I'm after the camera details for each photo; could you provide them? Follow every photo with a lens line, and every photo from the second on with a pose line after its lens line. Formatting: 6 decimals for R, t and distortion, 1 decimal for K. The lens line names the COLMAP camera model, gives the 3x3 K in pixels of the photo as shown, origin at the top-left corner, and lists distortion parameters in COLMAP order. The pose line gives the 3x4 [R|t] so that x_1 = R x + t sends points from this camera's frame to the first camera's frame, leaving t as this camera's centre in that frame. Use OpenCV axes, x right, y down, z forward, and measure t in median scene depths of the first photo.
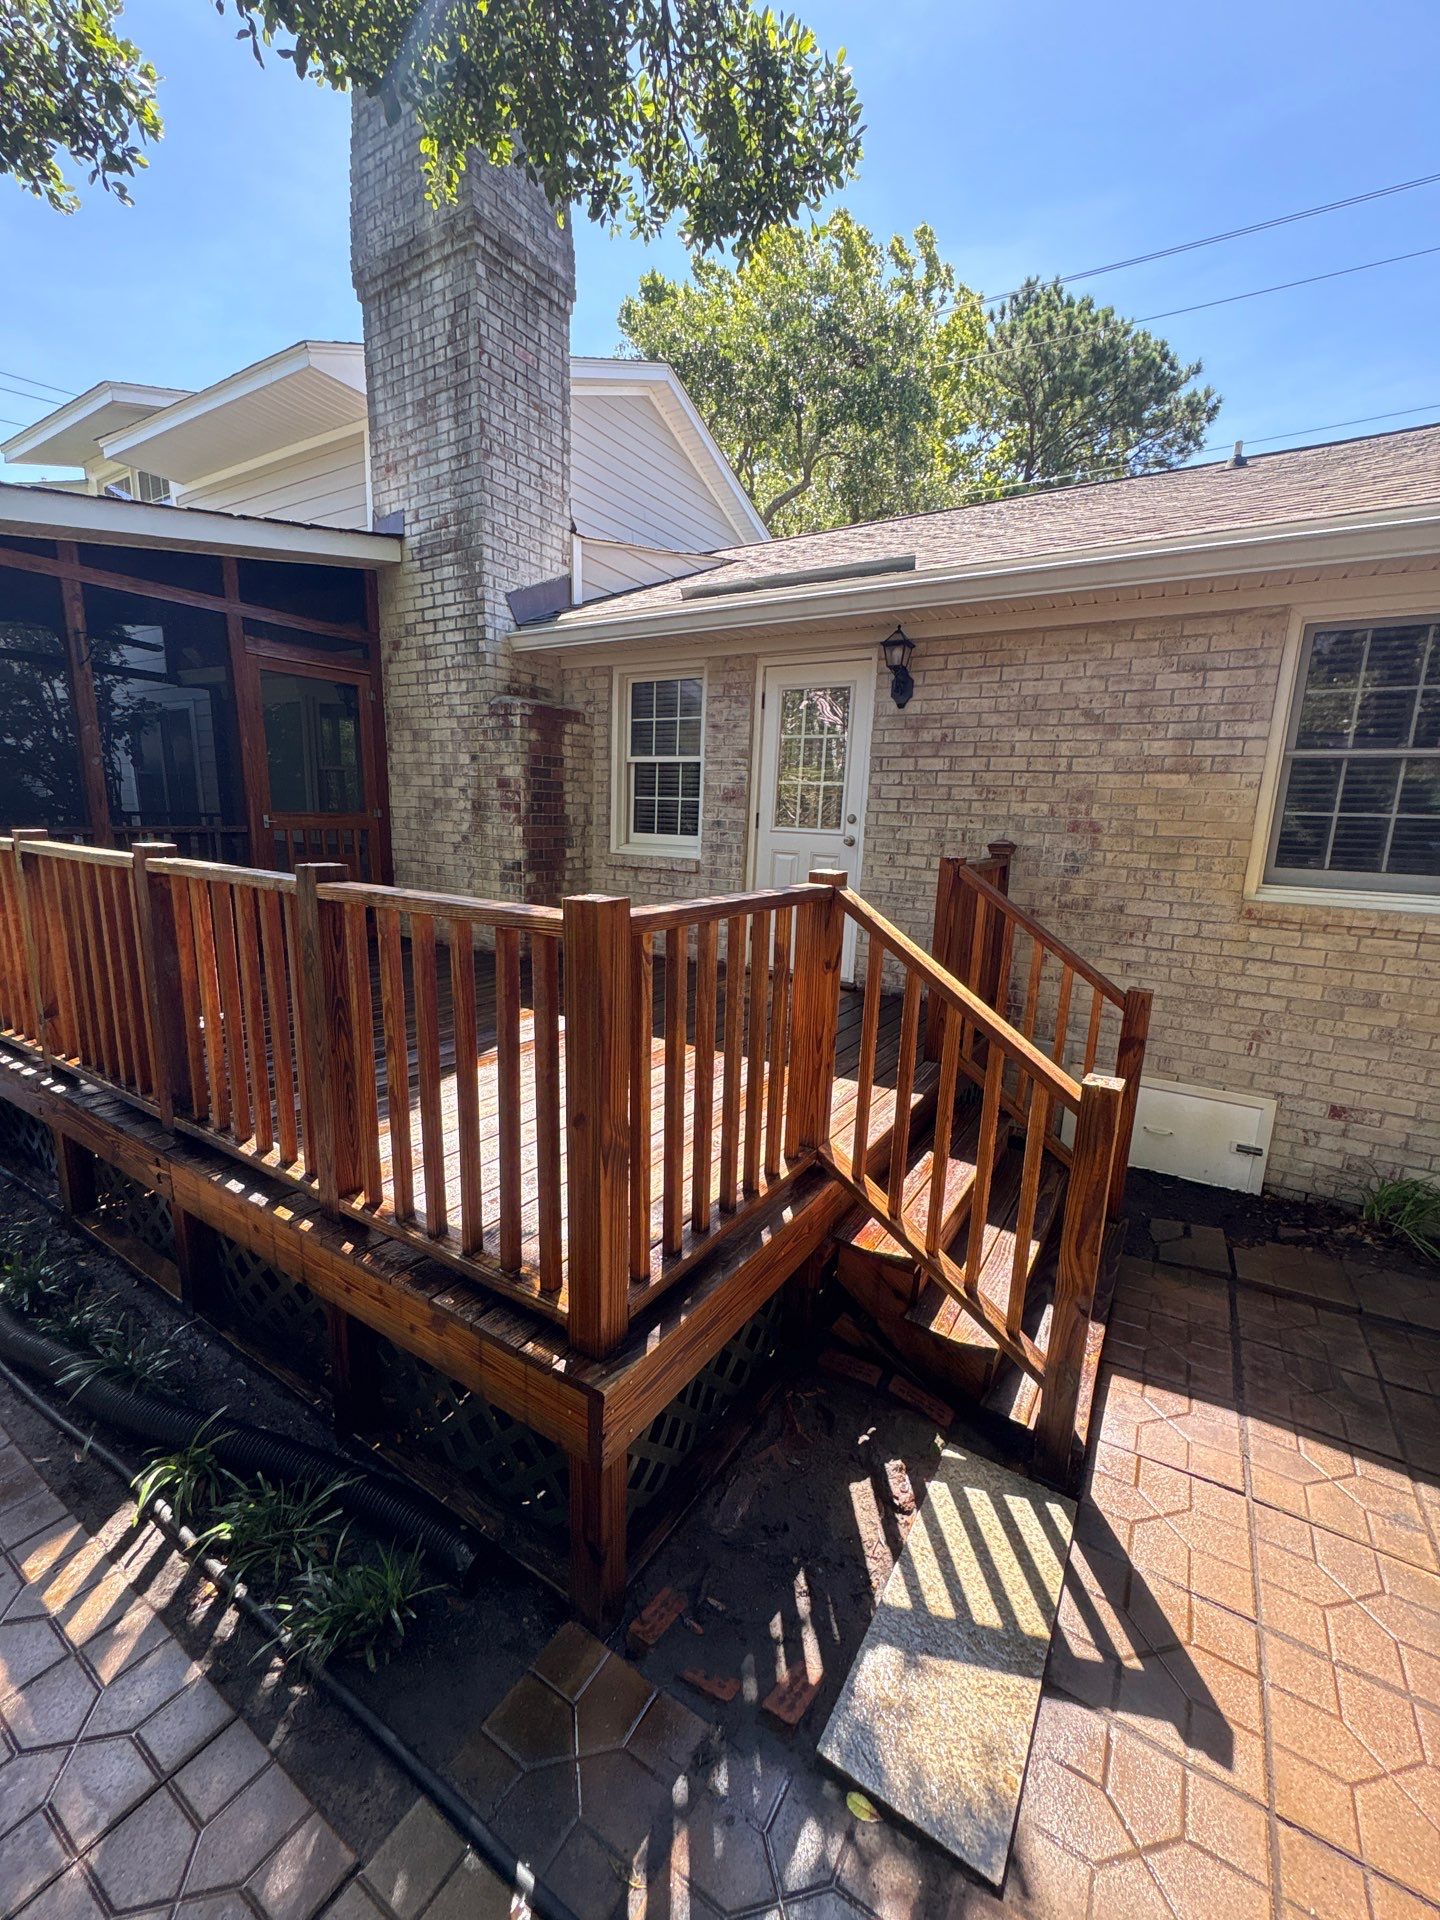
lens RADIAL K [[770.8, 0, 725.9], [0, 770.8, 962.2], [0, 0, 1]] dist [-0.001093, 0.000296]
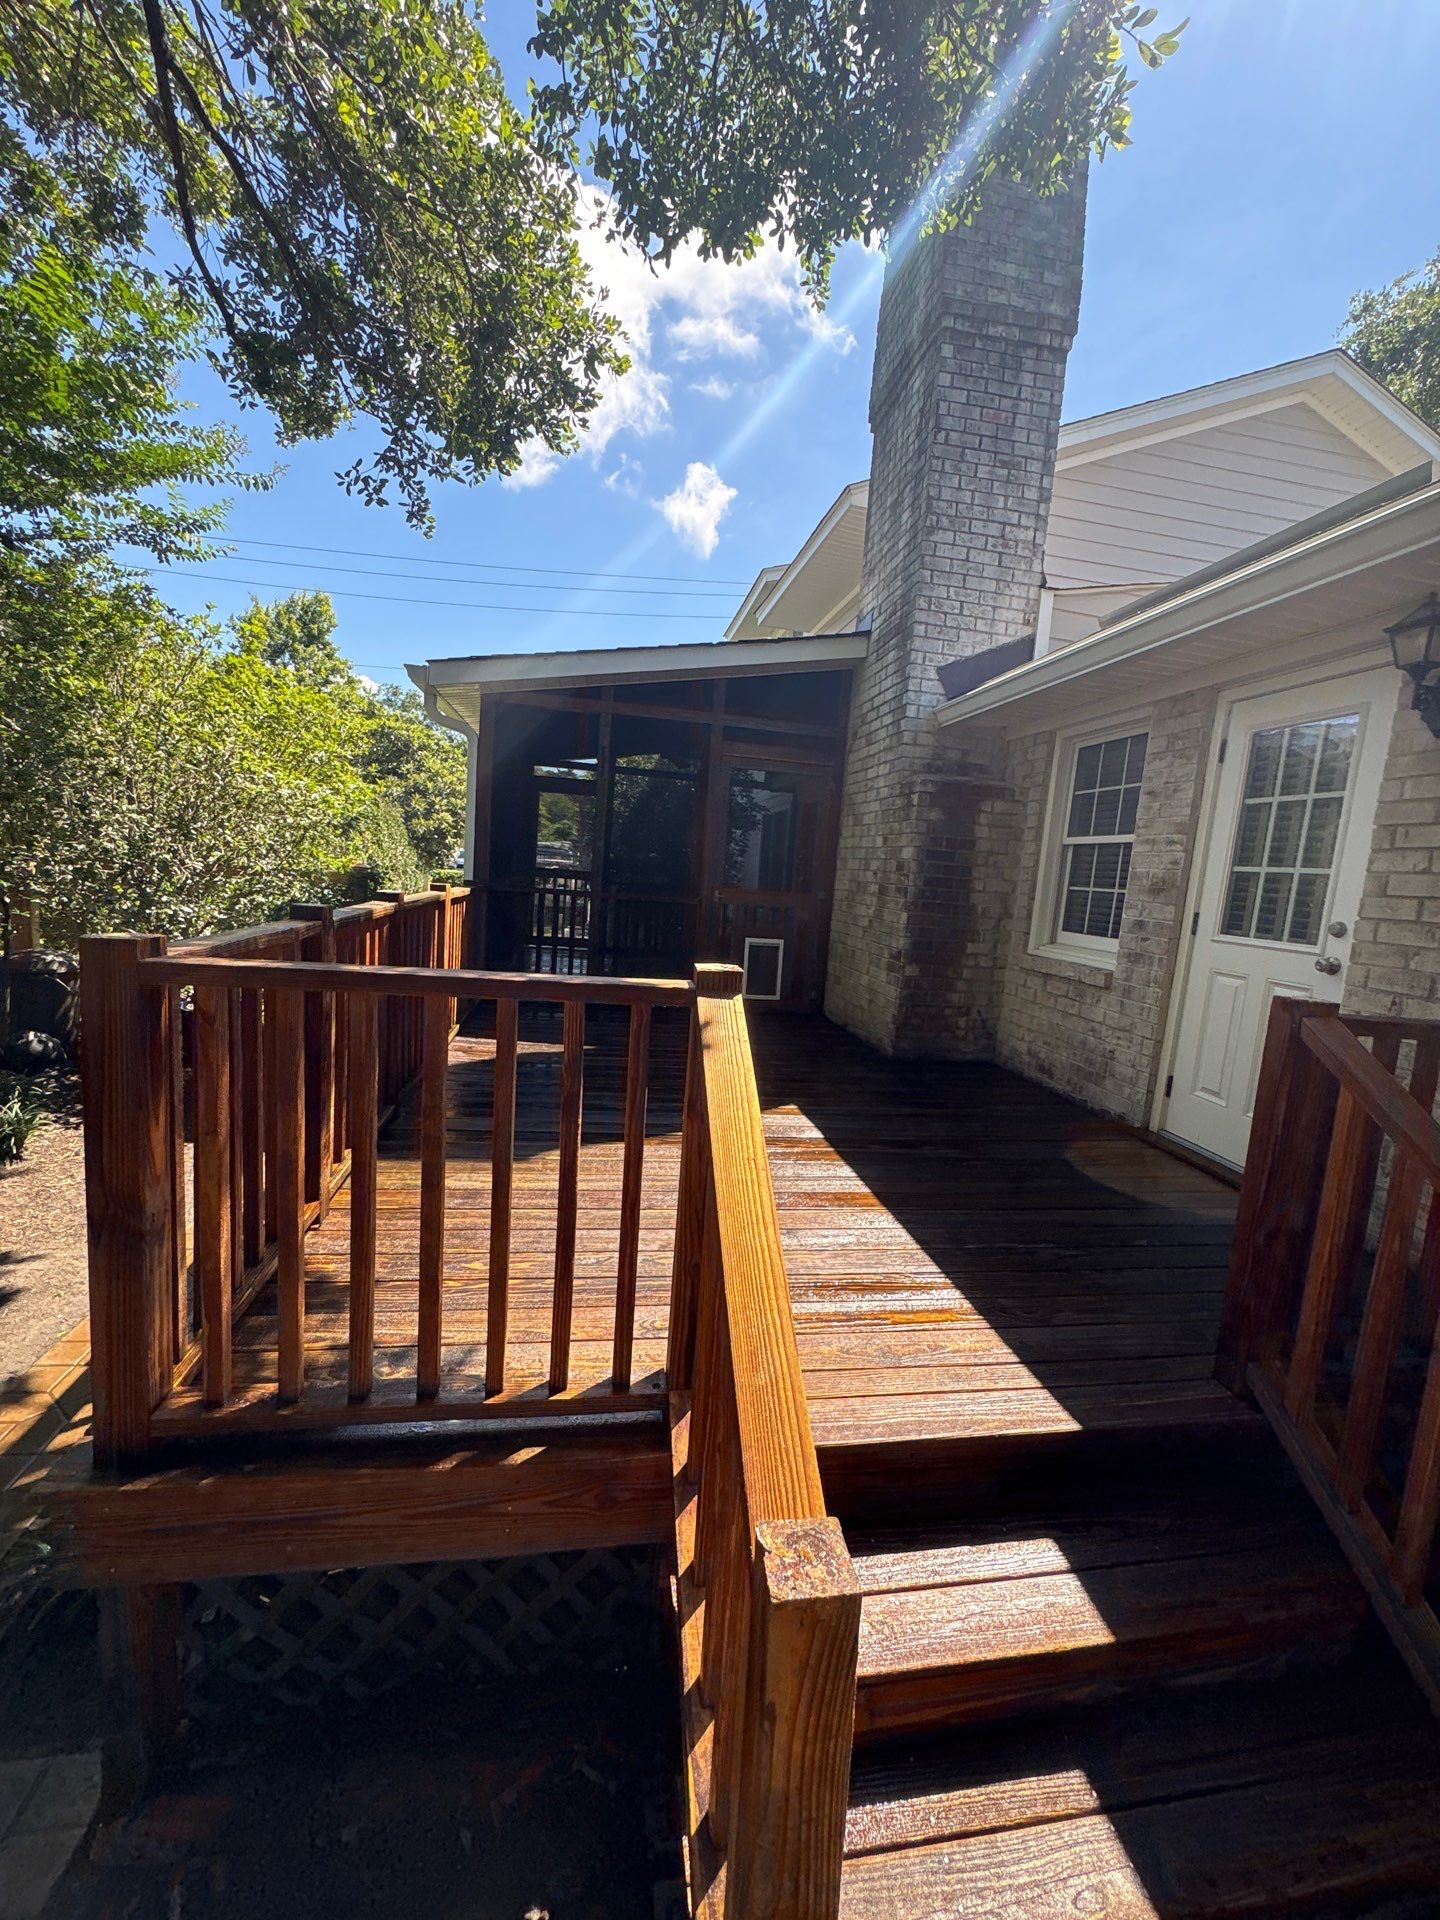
lens RADIAL K [[770.8, 0, 717.8], [0, 770.8, 960.8], [0, 0, 1]] dist [-0.001093, 0.000296]
pose [[0.665956, 0.103055, -0.738838, 0.267874], [-0.194896, 0.980049, -0.038971, -0.043295], [0.720082, 0.169950, 0.672755, 0.245270]]
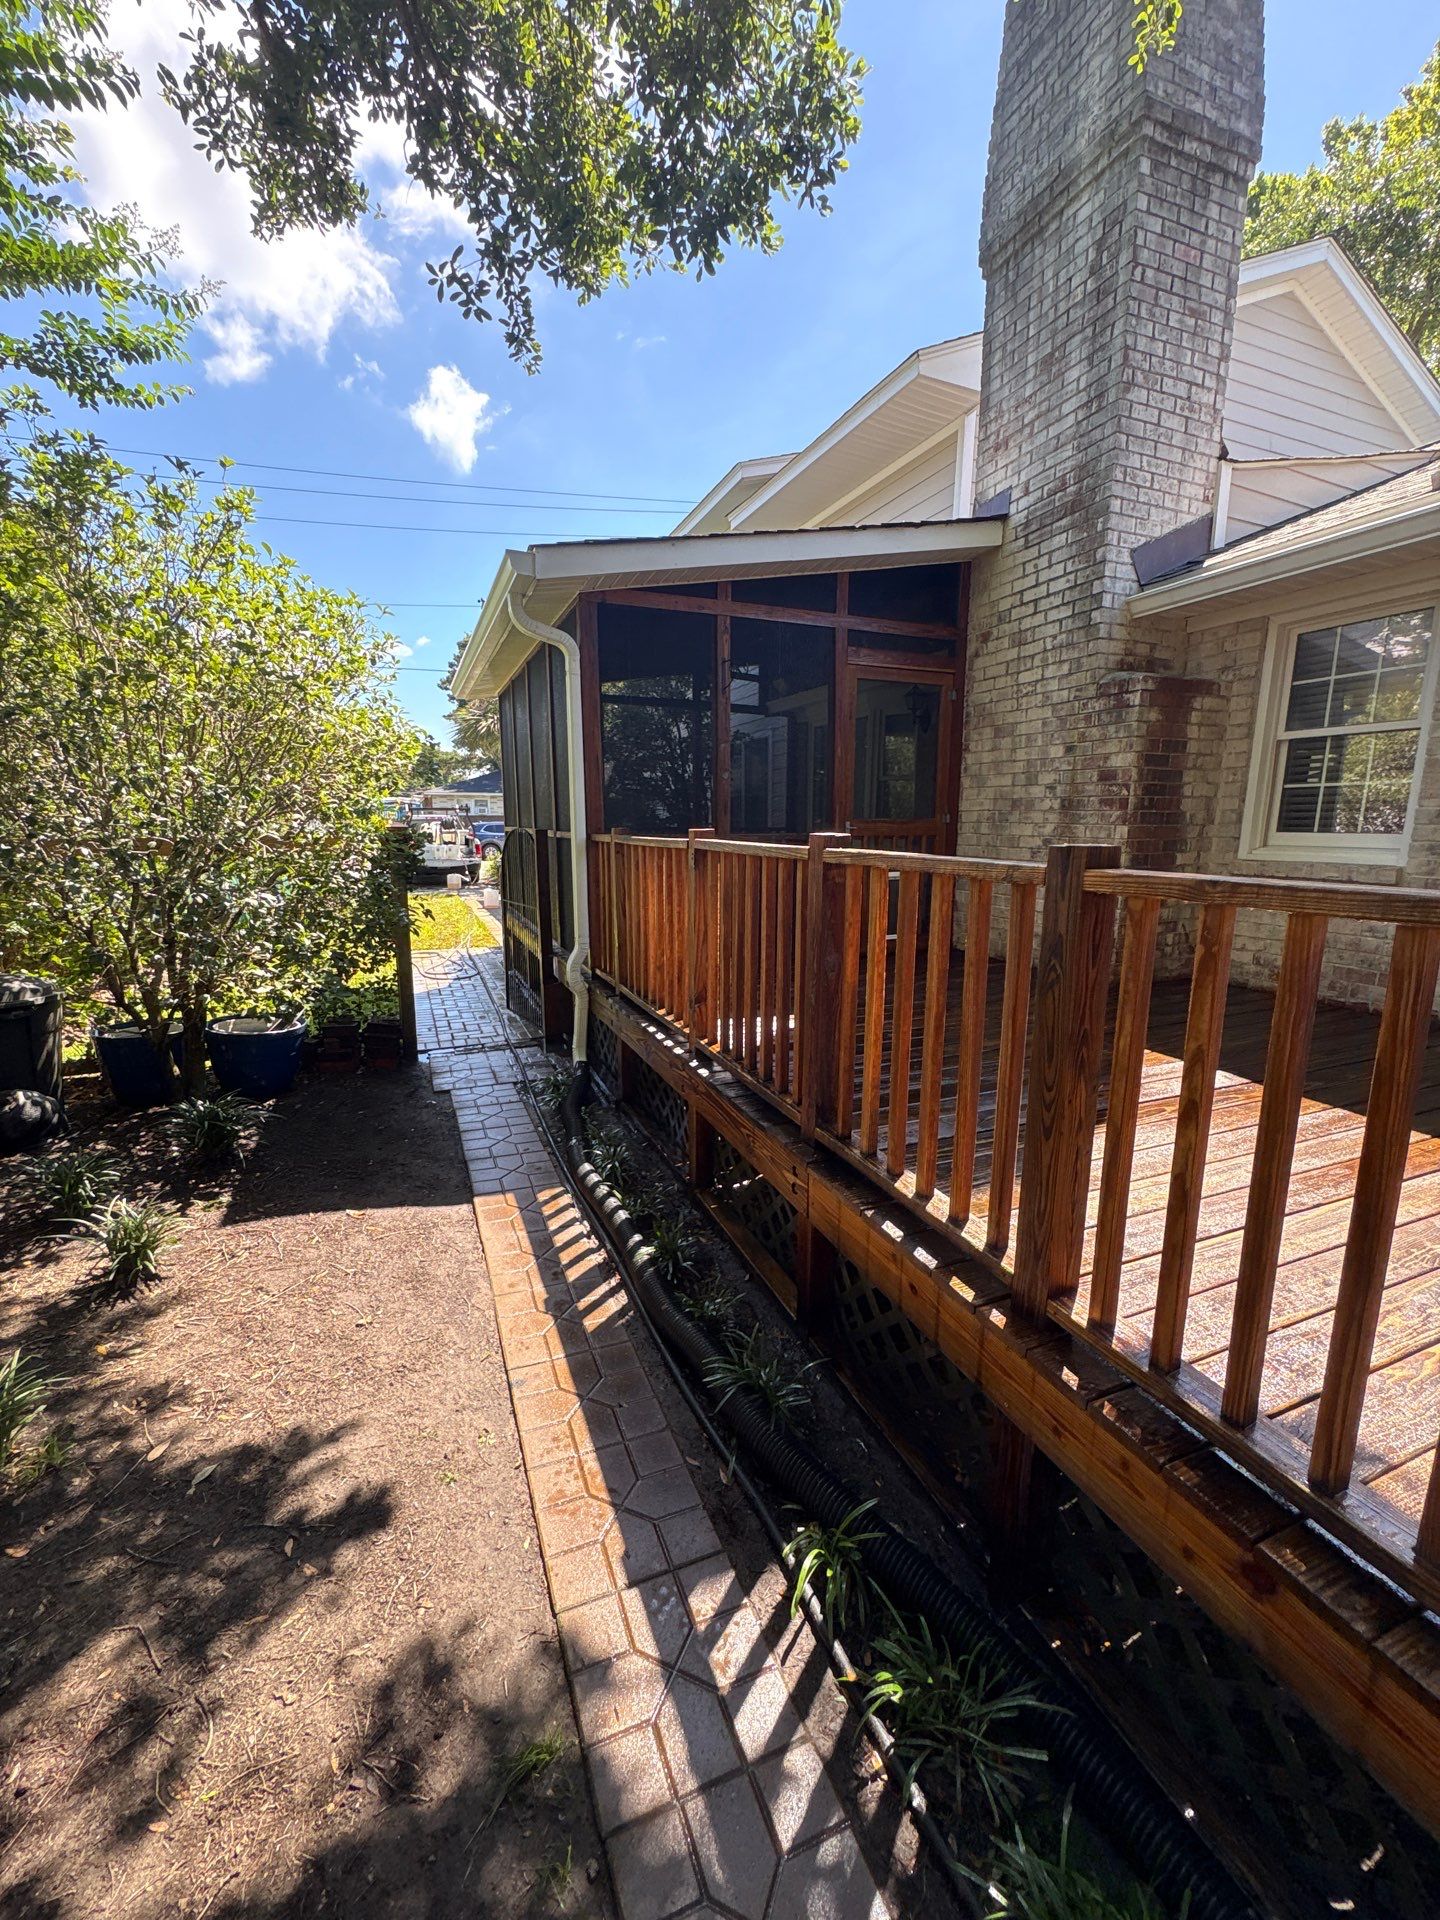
lens RADIAL K [[770.8, 0, 717.7], [0, 770.8, 961.8], [0, 0, 1]] dist [-0.001093, 0.000296]
pose [[0.813712, 0.074308, -0.576500, -0.137291], [-0.086797, 0.996209, 0.005894, 0.003066], [0.574752, 0.045242, 0.817076, 0.076334]]
